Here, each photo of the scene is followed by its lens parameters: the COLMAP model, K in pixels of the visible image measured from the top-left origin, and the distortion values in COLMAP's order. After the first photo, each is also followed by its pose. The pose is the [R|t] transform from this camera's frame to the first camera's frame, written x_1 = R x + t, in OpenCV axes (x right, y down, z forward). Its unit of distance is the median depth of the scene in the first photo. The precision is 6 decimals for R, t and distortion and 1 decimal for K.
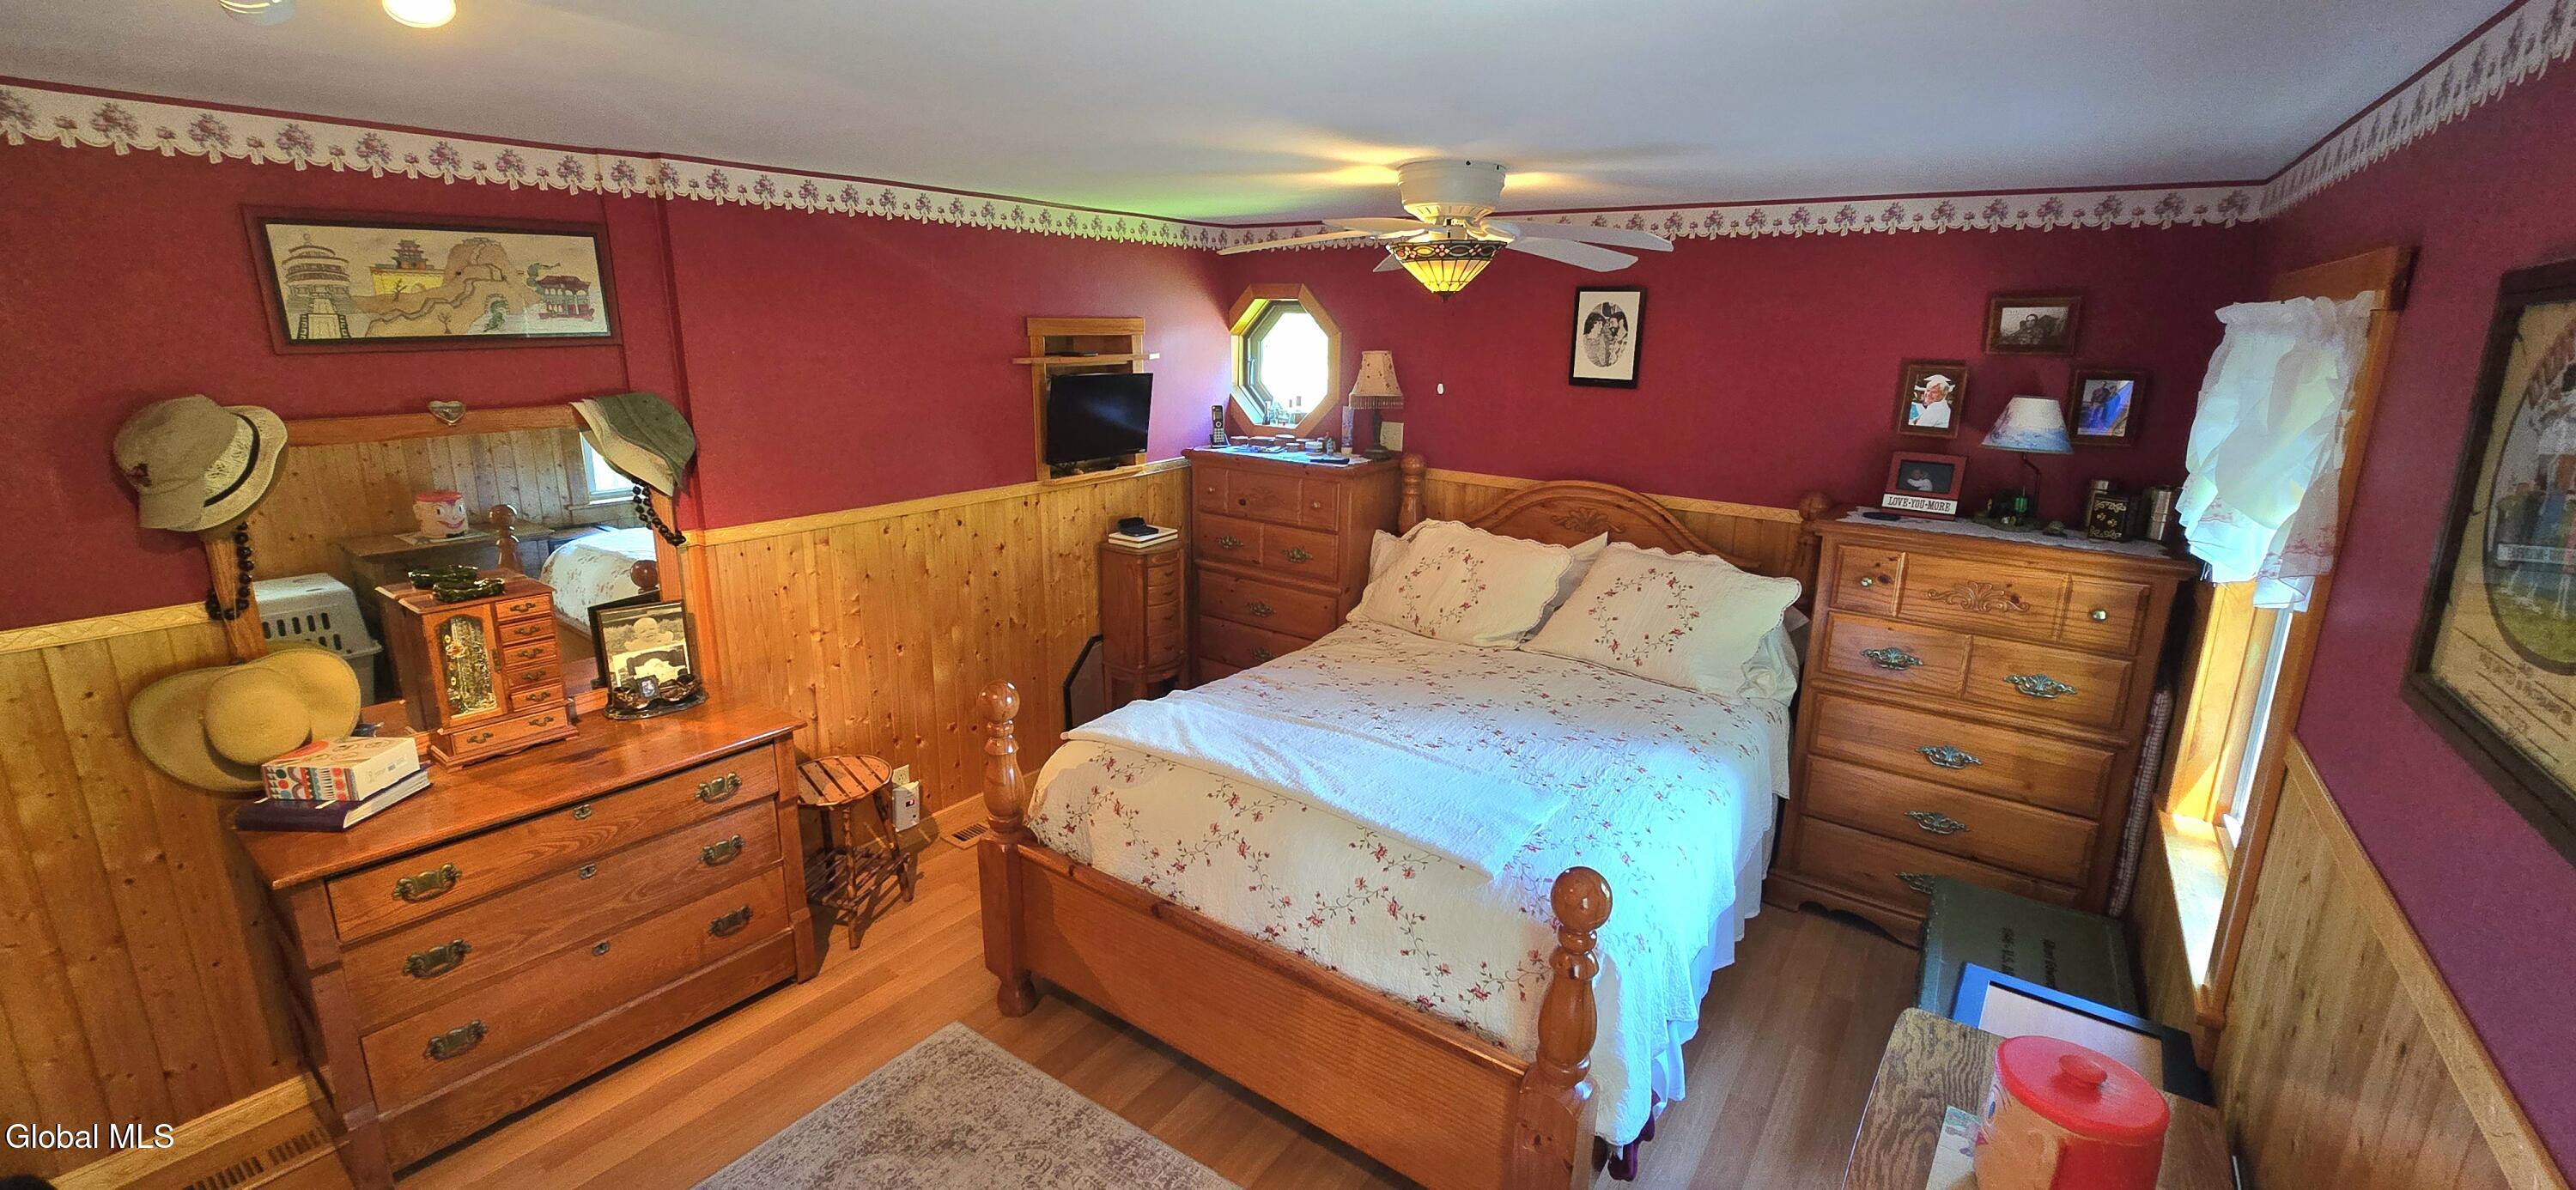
lens RADIAL K [[1058.9, 0, 1286.4], [0, 1058.9, 581.0], [0, 0, 1]] dist [-0.001138, 0.000122]
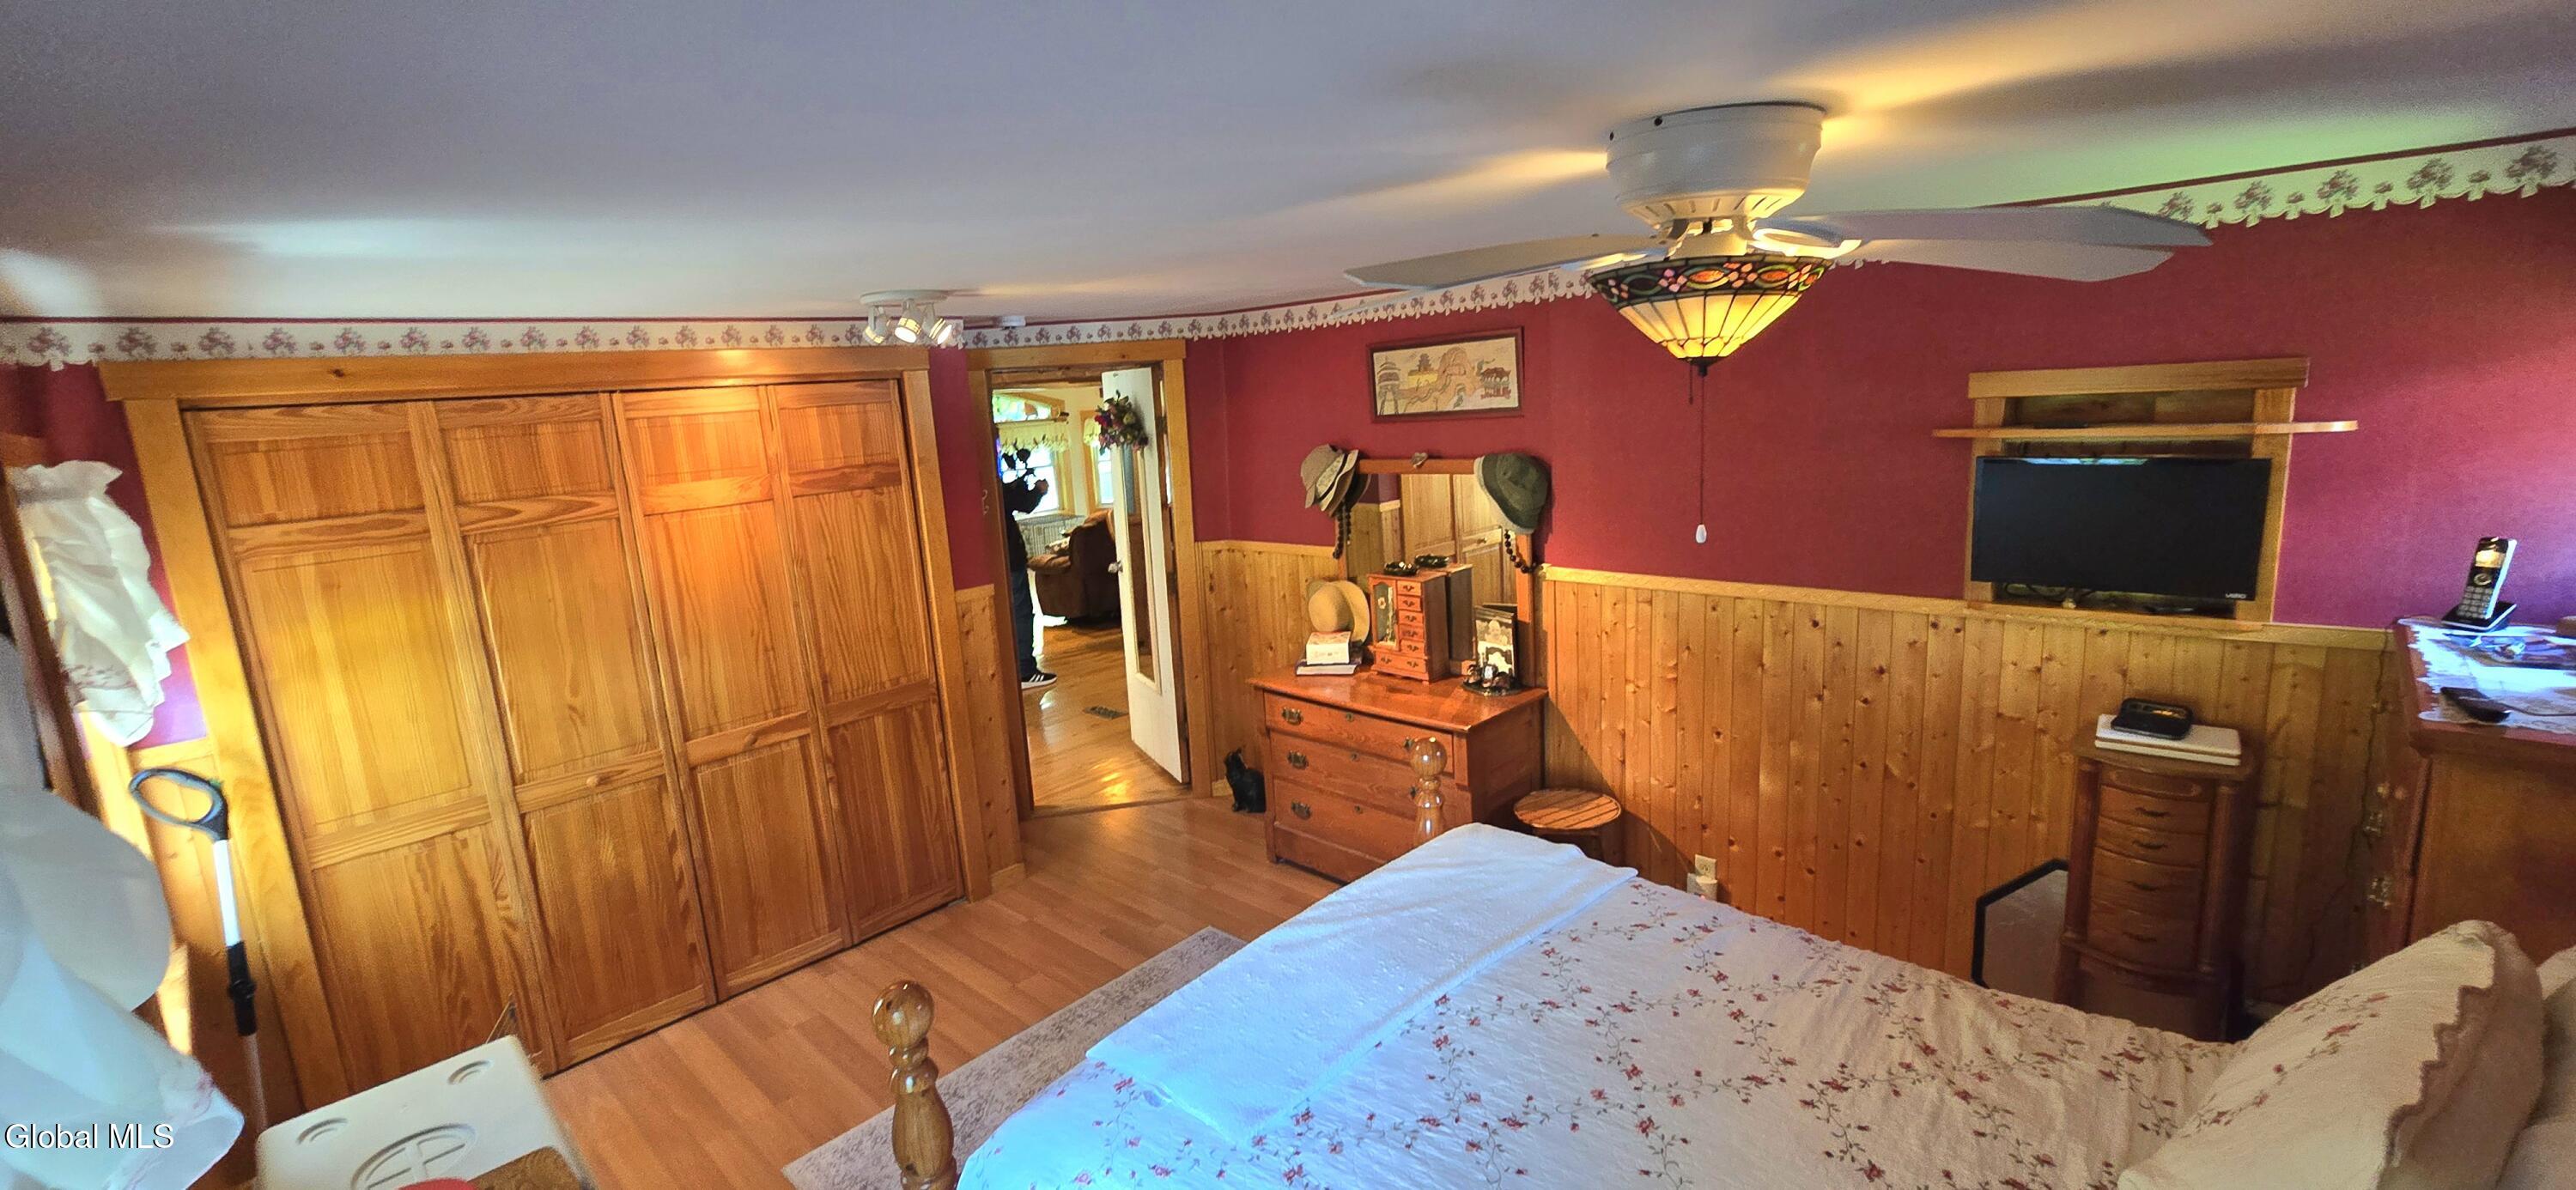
lens RADIAL K [[1068.2, 0, 1286.1], [0, 1068.2, 577.3], [0, 0, 1]] dist [-0.006835, 0.003116]
pose [[-0.133533, 0.173720, -0.975700, 0.688808], [-0.181022, 0.963678, 0.196354, -0.221360], [0.974372, 0.202843, -0.097236, 0.823563]]
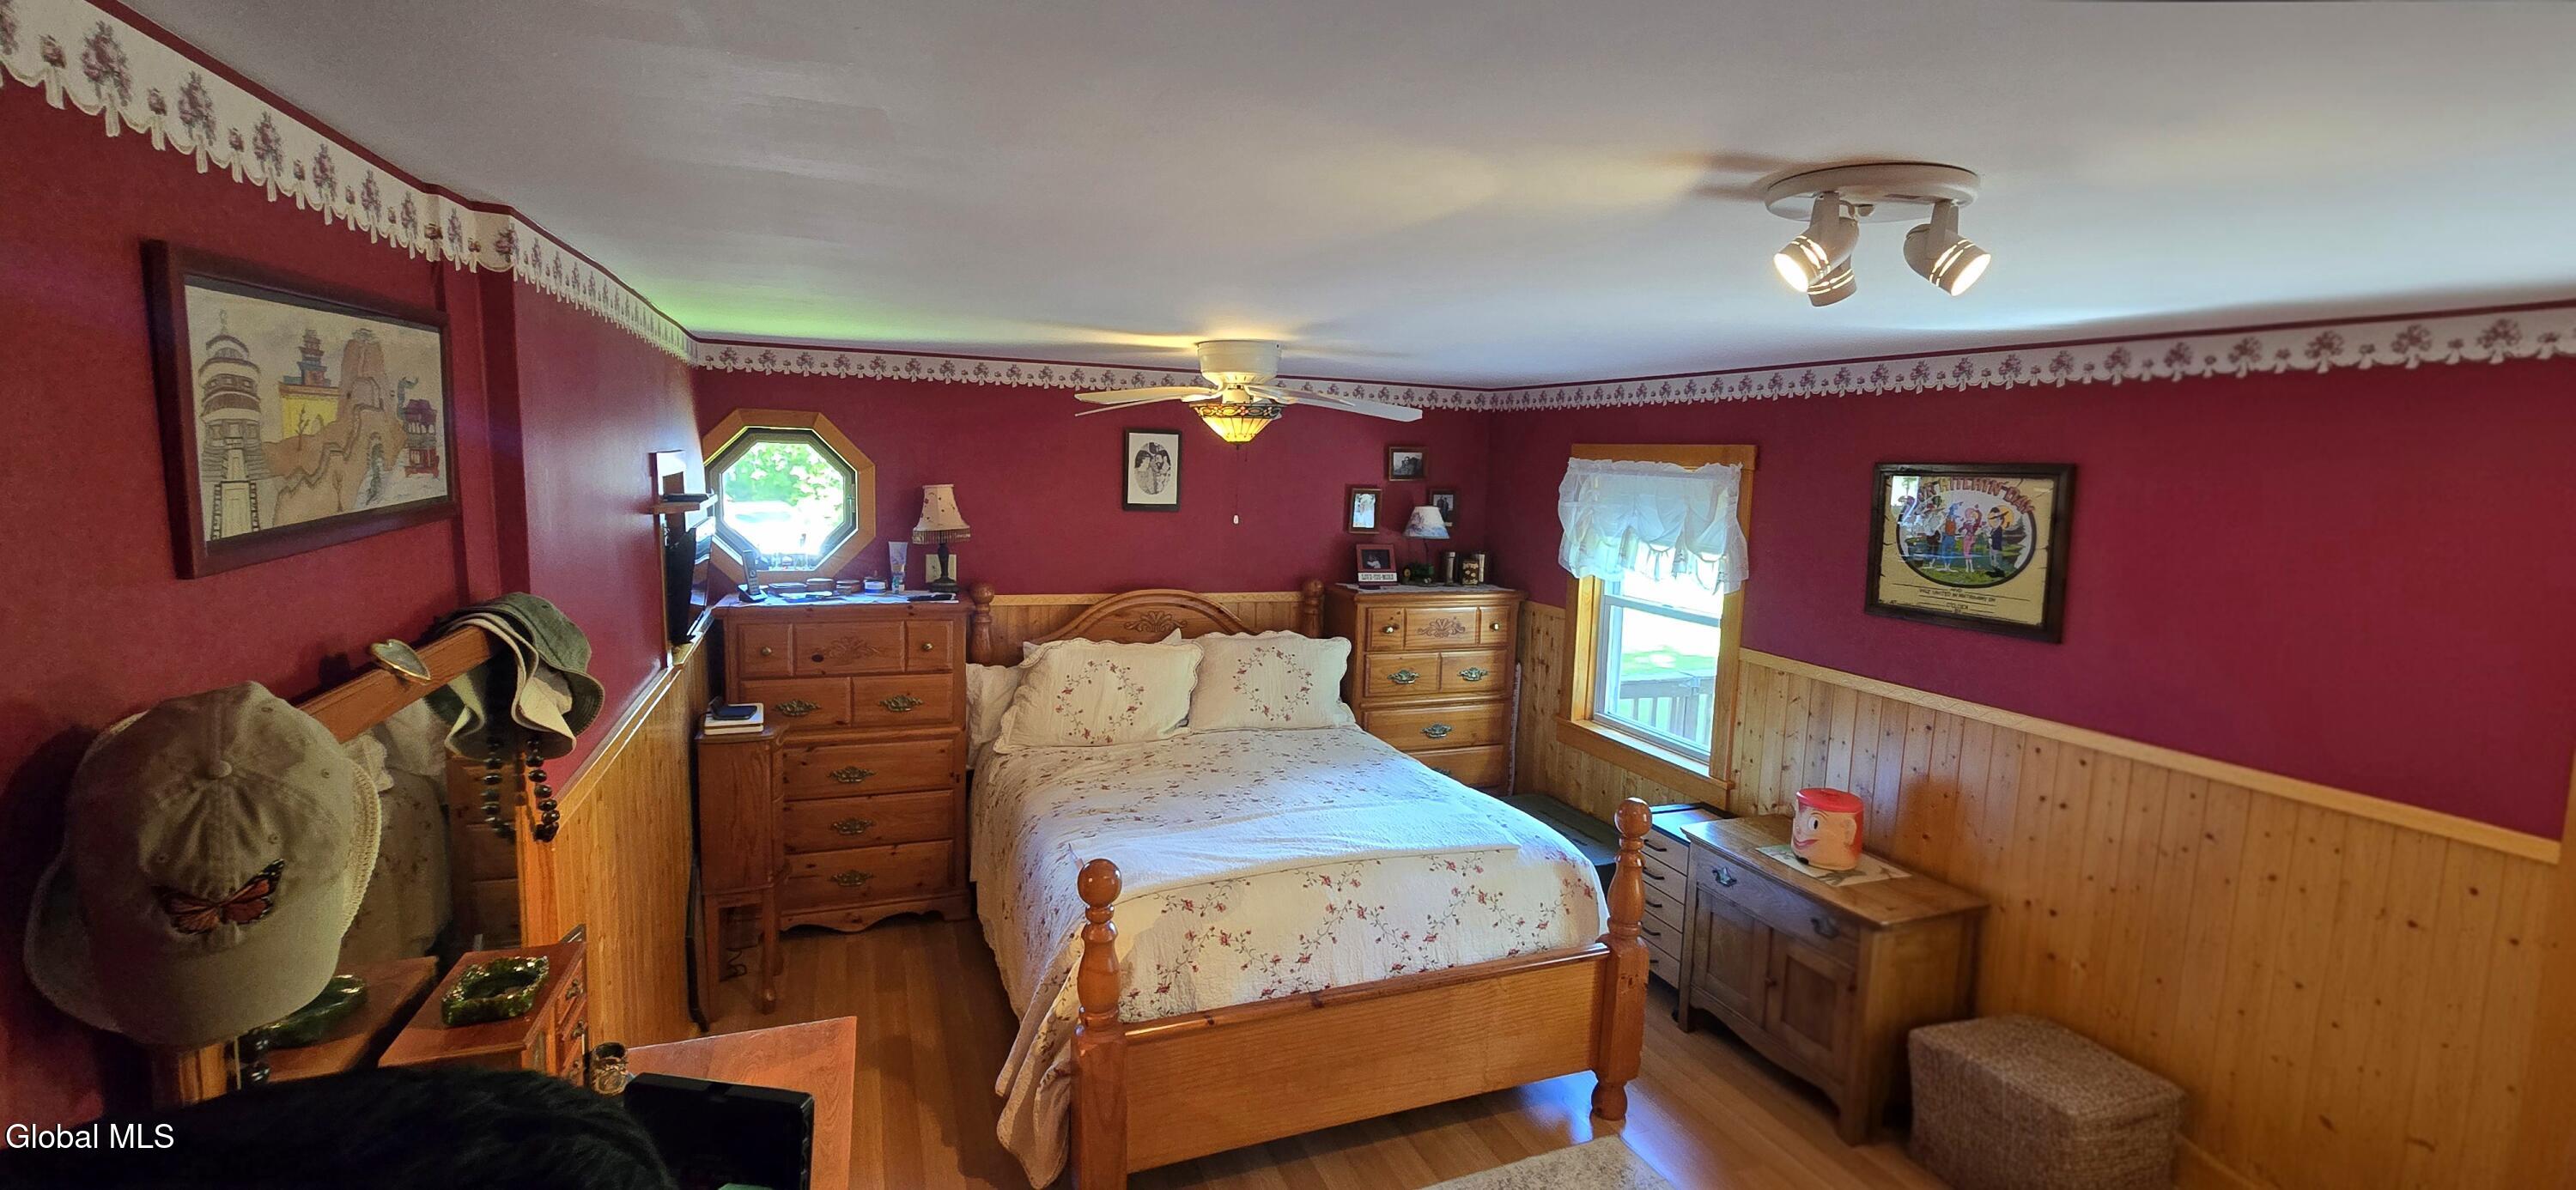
lens RADIAL K [[1050.4, 0, 1286.4], [0, 1050.4, 587.6], [0, 0, 1]] dist [0.001214, -0.000066]
pose [[0.530972, -0.105252, 0.840827, -0.815498], [0.182024, 0.983260, 0.008135, -0.100830], [-0.827608, 0.148731, 0.541242, 0.303338]]
